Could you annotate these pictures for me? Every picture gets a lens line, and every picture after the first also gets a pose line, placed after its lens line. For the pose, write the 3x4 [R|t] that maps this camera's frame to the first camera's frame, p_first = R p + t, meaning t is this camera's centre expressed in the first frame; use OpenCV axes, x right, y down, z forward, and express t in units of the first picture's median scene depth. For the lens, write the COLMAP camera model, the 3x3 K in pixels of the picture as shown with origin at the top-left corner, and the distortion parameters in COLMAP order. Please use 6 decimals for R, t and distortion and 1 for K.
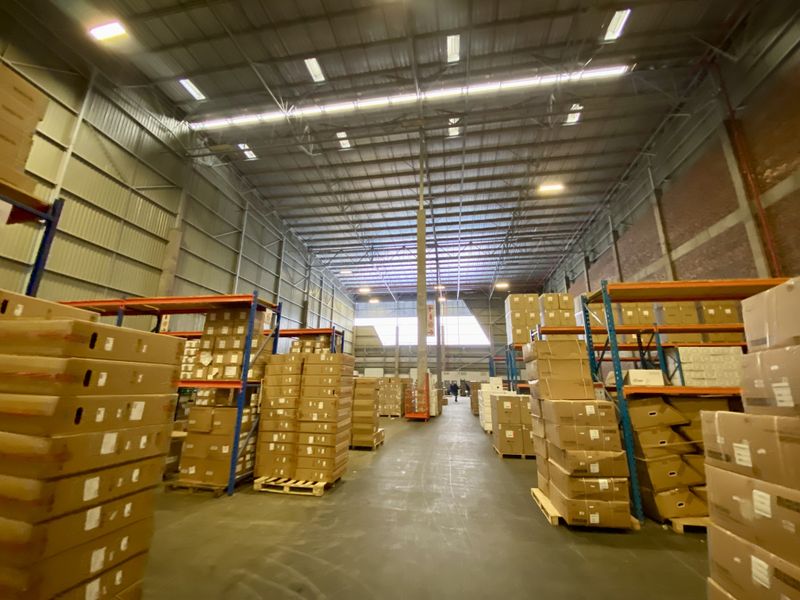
lens RADIAL K [[322.7, 0, 398.3], [0, 322.7, 296.1], [0, 0, 1]] dist [0.023193, -0.021180]
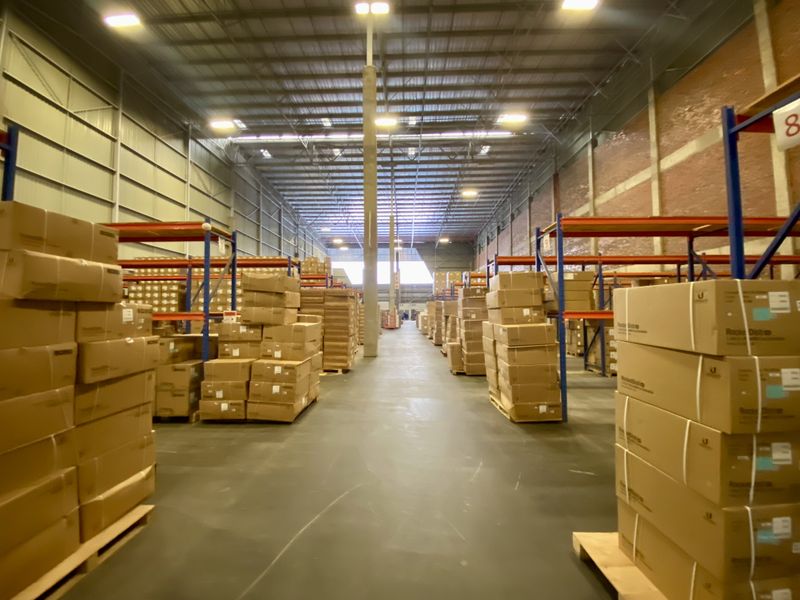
lens RADIAL K [[322.7, 0, 398.3], [0, 322.7, 296.1], [0, 0, 1]] dist [0.023193, -0.021180]
pose [[0.990056, -0.005001, 0.140584, -0.050659], [-0.024942, 0.977293, 0.210420, -0.077602], [-0.138444, -0.211834, 0.967450, -0.281690]]
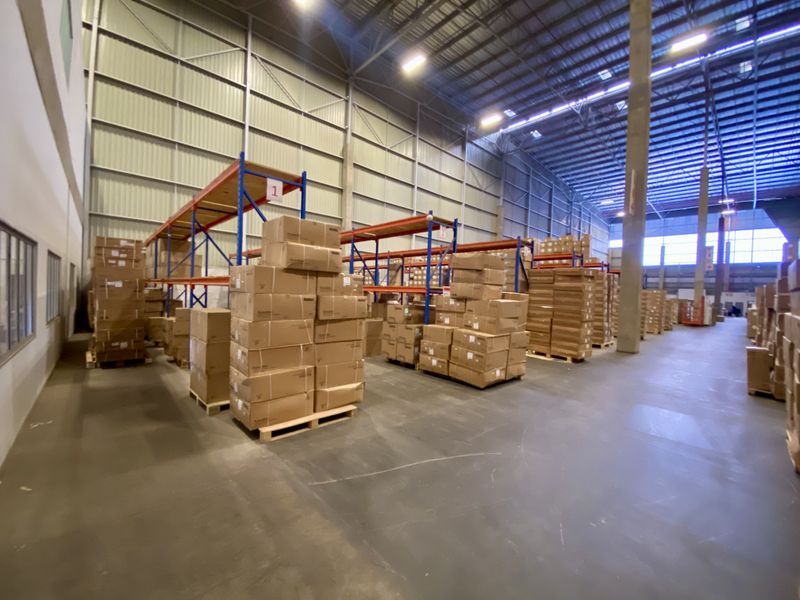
lens RADIAL K [[322.7, 0, 398.3], [0, 322.7, 296.1], [0, 0, 1]] dist [0.023193, -0.021180]
pose [[0.787994, 0.031495, -0.614876, -0.028712], [0.127036, 0.968883, 0.212430, -0.074729], [0.602434, -0.245506, 0.759474, -0.280365]]
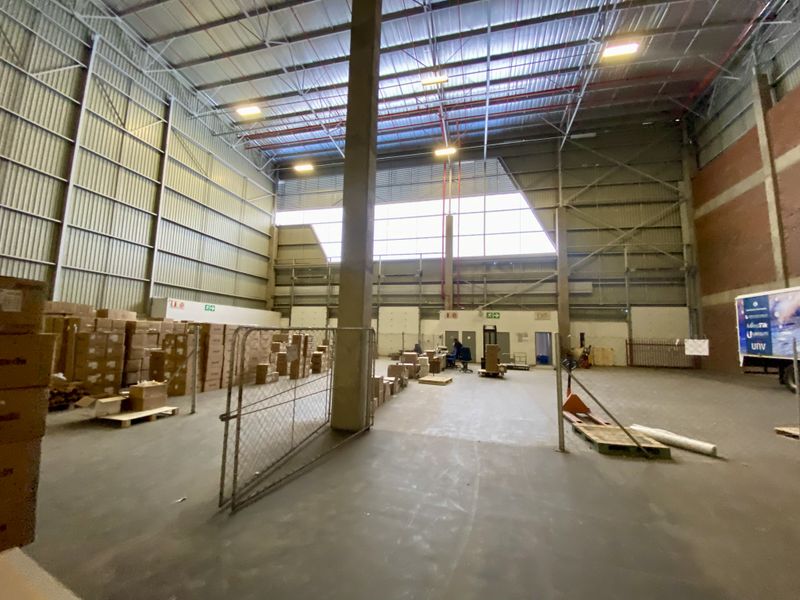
lens RADIAL K [[322.7, 0, 398.3], [0, 322.7, 296.1], [0, 0, 1]] dist [0.023193, -0.021180]
pose [[0.998812, -0.000001, -0.048727, 0.092562], [0.007055, 0.989466, 0.144595, 0.145545], [0.048213, -0.144767, 0.988290, 0.553265]]
